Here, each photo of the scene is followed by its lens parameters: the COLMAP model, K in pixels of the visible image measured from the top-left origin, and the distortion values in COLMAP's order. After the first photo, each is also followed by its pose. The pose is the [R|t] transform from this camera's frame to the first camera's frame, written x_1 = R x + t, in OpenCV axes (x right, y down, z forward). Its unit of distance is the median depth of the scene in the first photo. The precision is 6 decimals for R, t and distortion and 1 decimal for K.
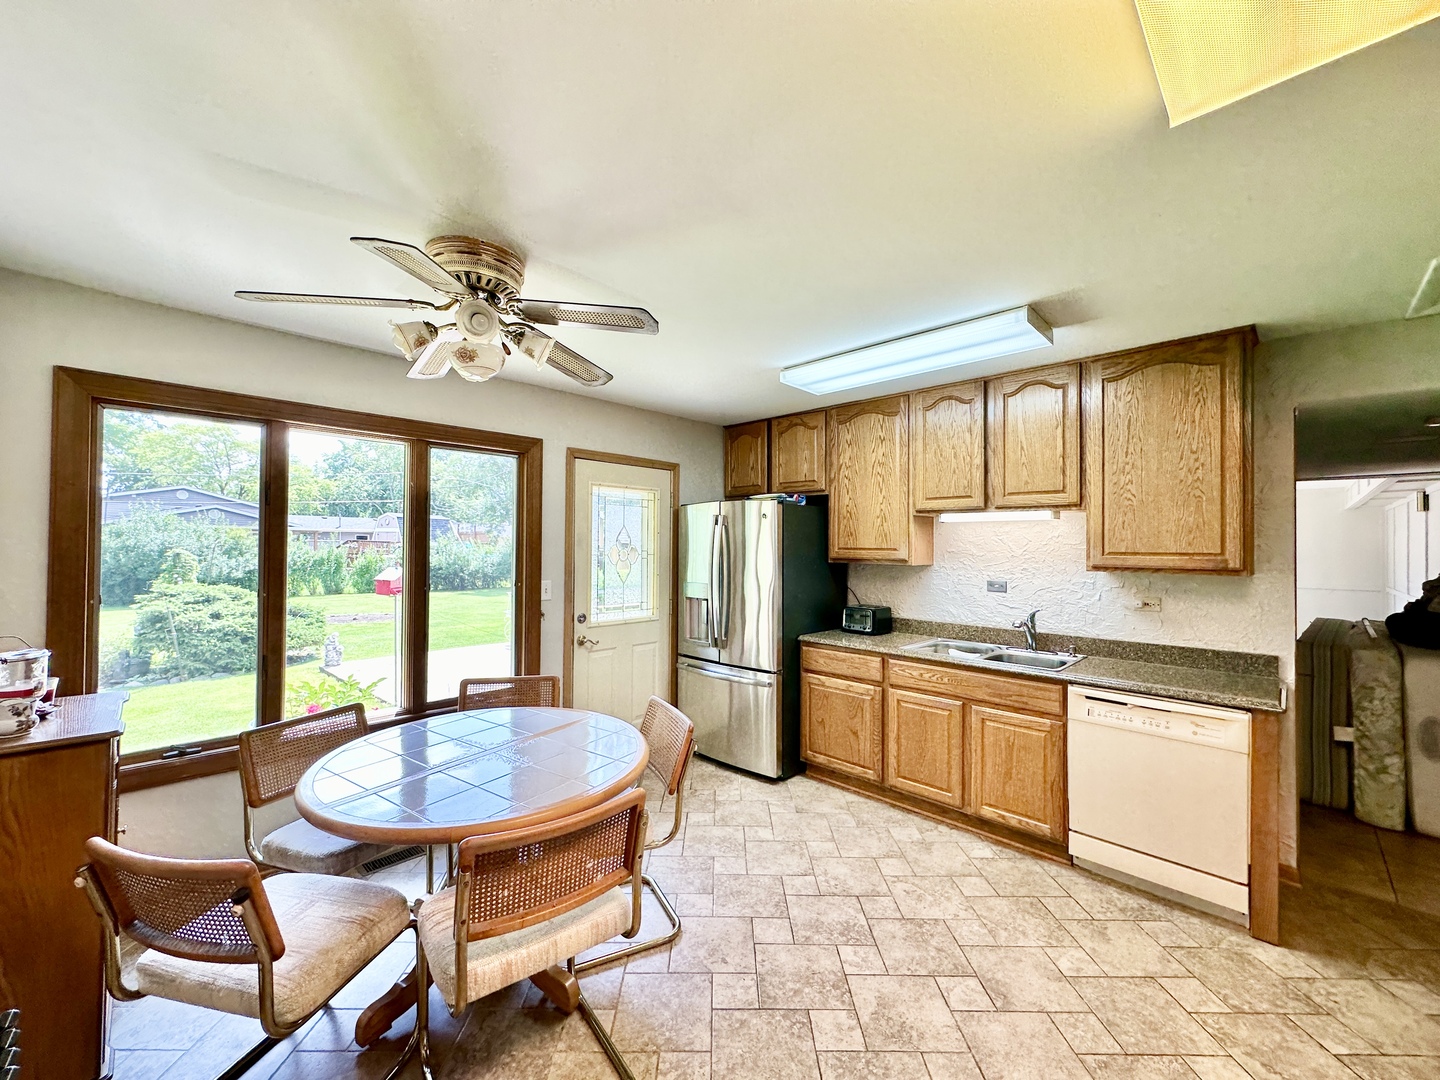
lens RADIAL K [[575.8, 0, 720.0], [0, 575.8, 540.0], [0, 0, 1]] dist [-0.003439, 0.000770]
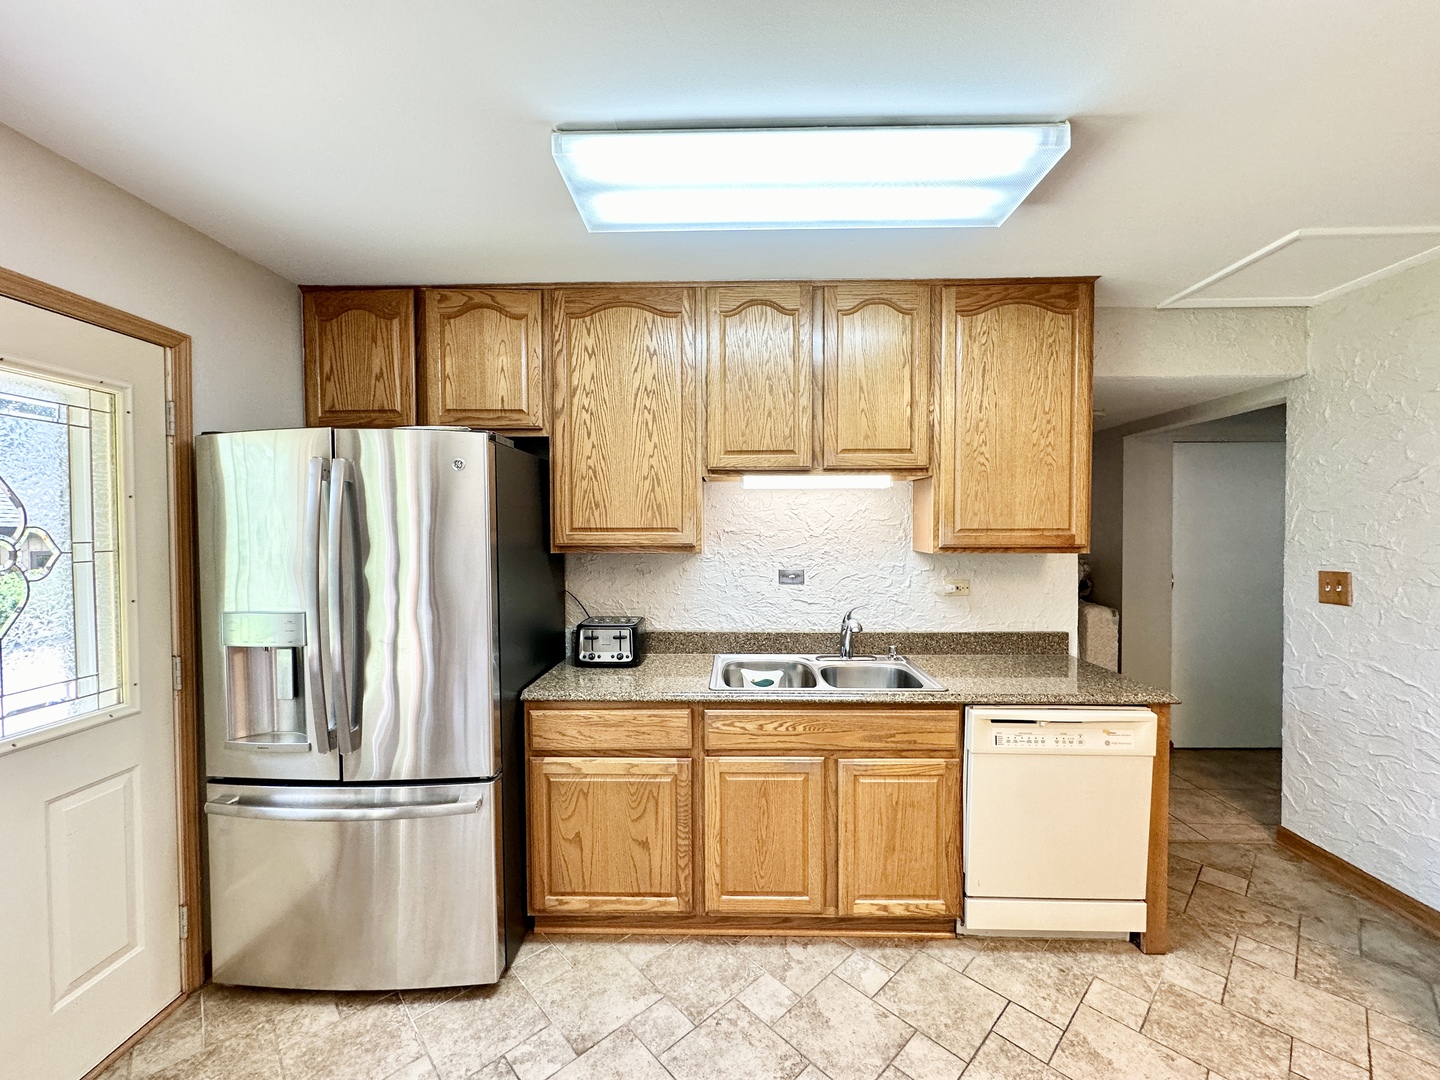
lens RADIAL K [[575.8, 0, 720.0], [0, 575.8, 540.0], [0, 0, 1]] dist [-0.003439, 0.000770]
pose [[0.727138, -0.026729, 0.685971, -0.103680], [0.002623, 0.999343, 0.036159, 0.005402], [-0.686487, -0.024494, 0.726730, 0.533300]]
